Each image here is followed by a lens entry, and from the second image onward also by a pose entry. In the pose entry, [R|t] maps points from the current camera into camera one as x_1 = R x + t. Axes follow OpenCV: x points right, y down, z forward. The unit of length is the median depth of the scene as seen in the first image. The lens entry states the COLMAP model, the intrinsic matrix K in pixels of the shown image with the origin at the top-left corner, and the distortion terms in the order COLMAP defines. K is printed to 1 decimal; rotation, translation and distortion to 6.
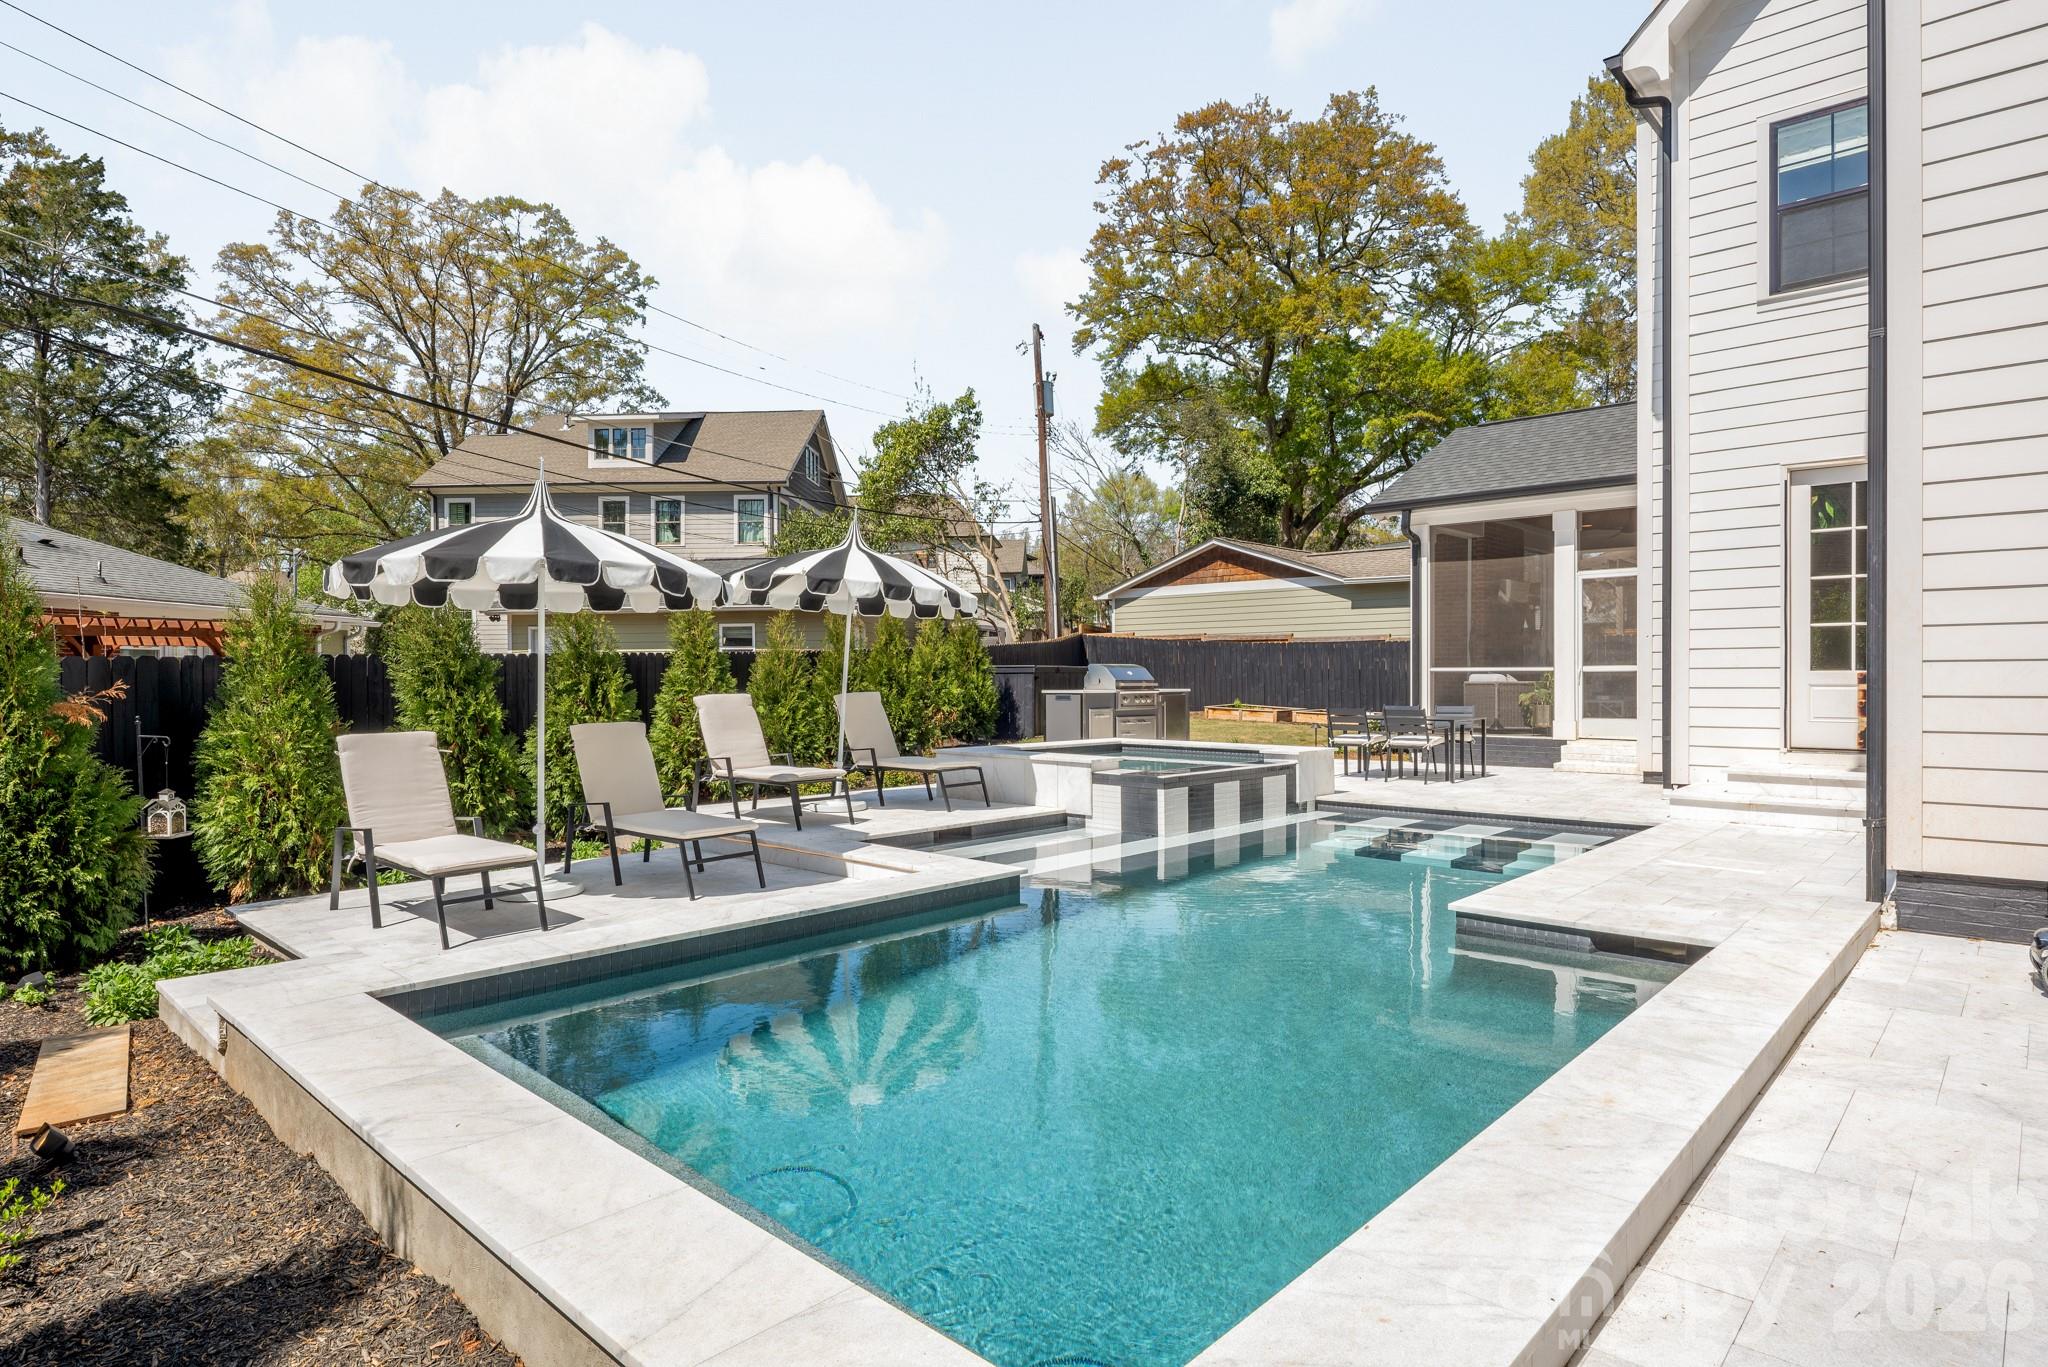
lens RADIAL K [[1108.2, 0, 1021.0], [0, 1108.2, 676.3], [0, 0, 1]] dist [-0.004128, -0.000979]
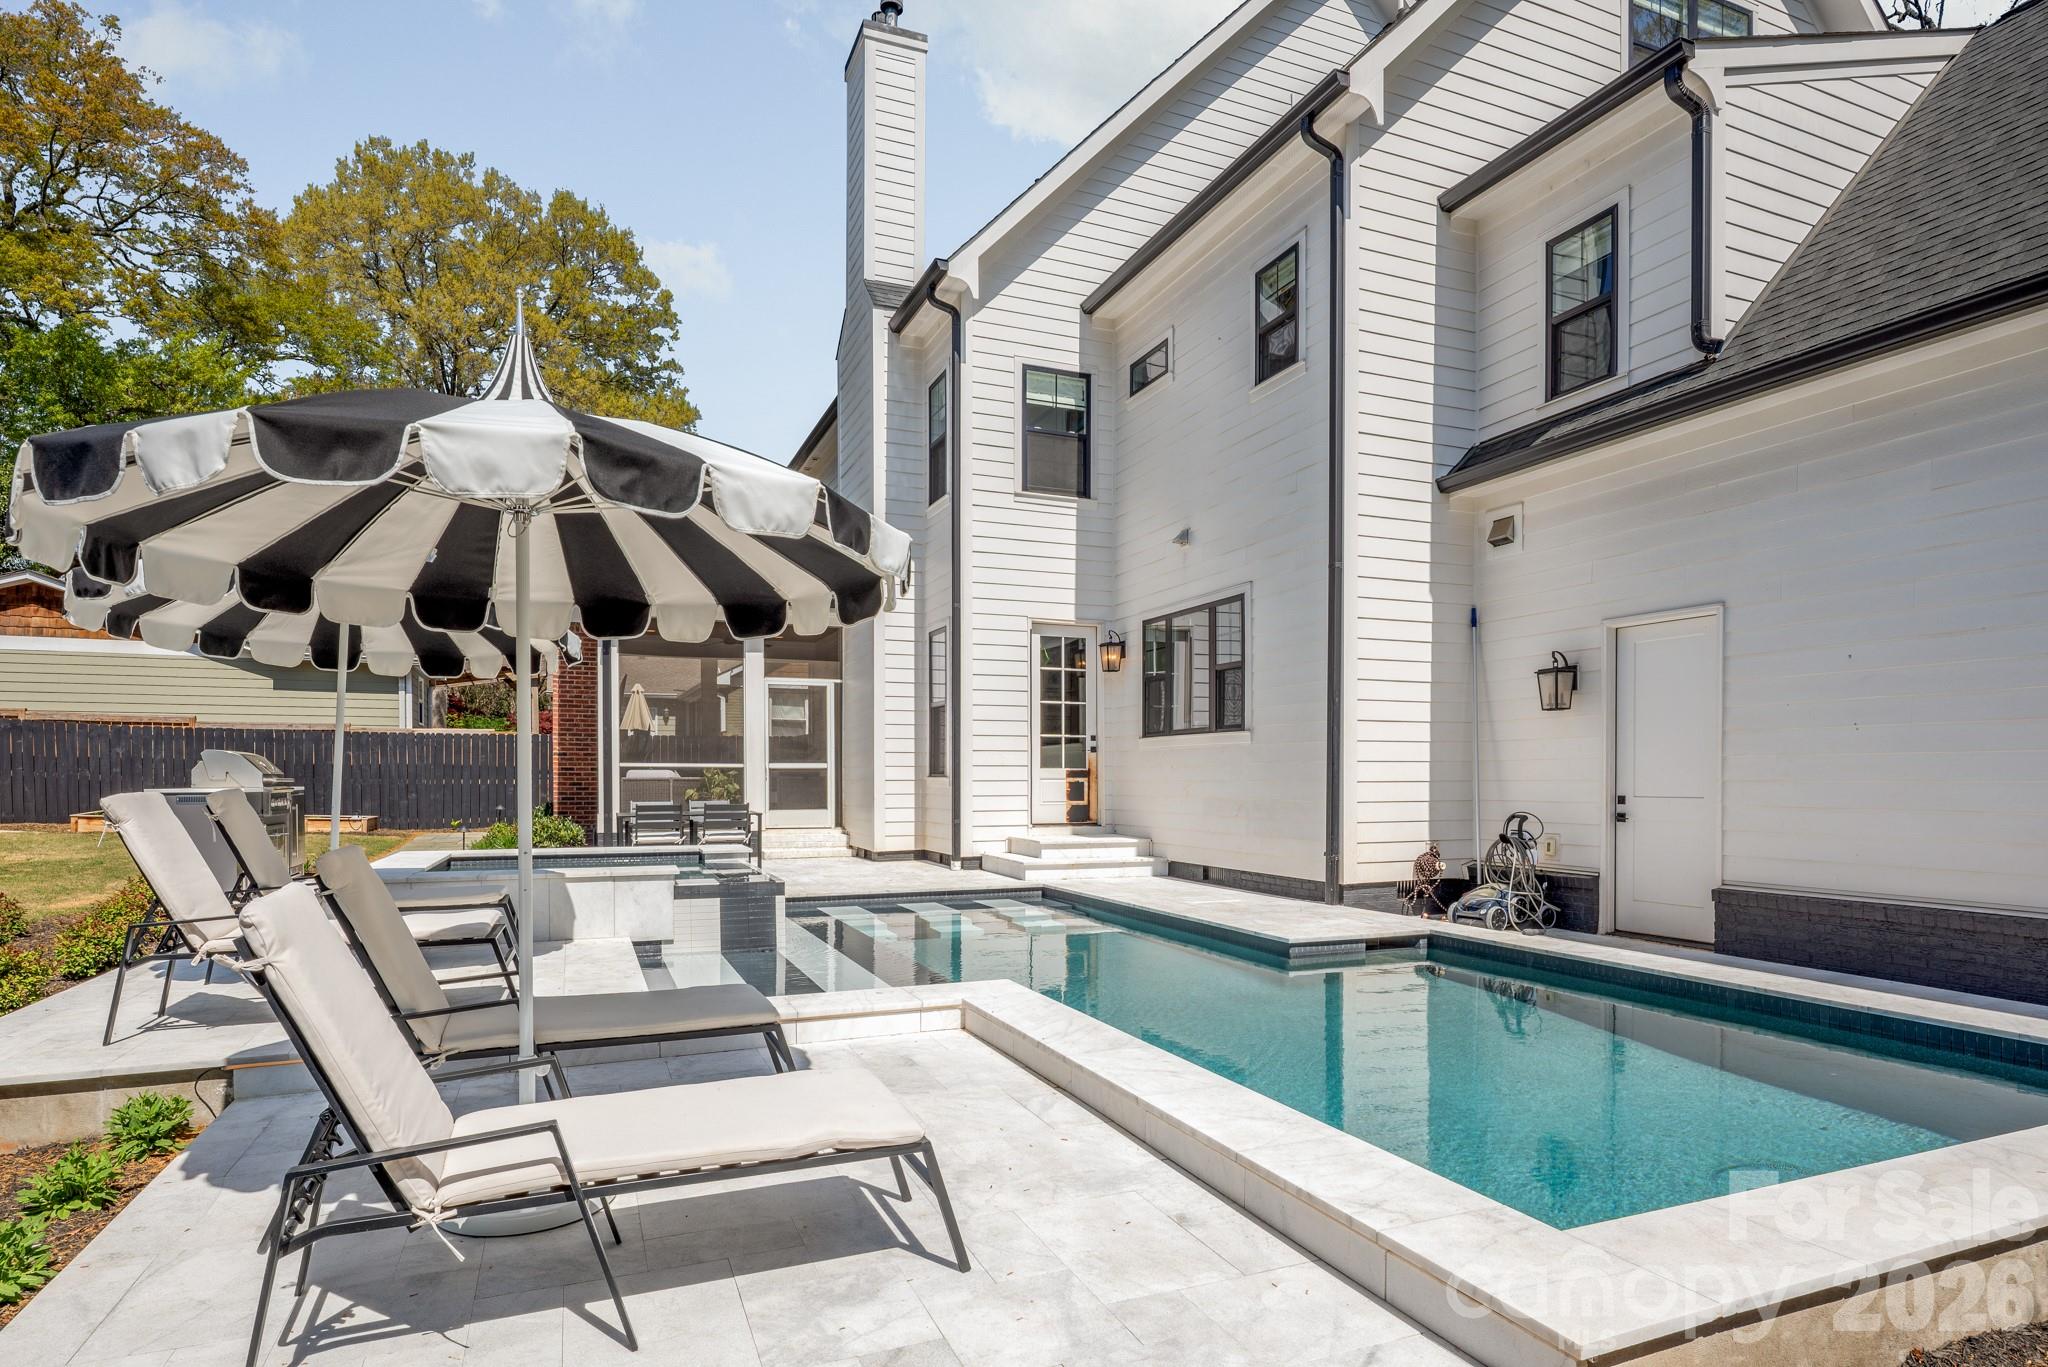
lens RADIAL K [[1108.2, 0, 1029.5], [0, 1108.2, 783.9], [0, 0, 1]] dist [-0.004128, -0.000979]
pose [[0.412476, -0.001691, 0.910967, -0.551153], [-0.003211, 0.999989, 0.003310, 0.009463], [-0.910963, -0.004290, 0.412466, 0.428558]]
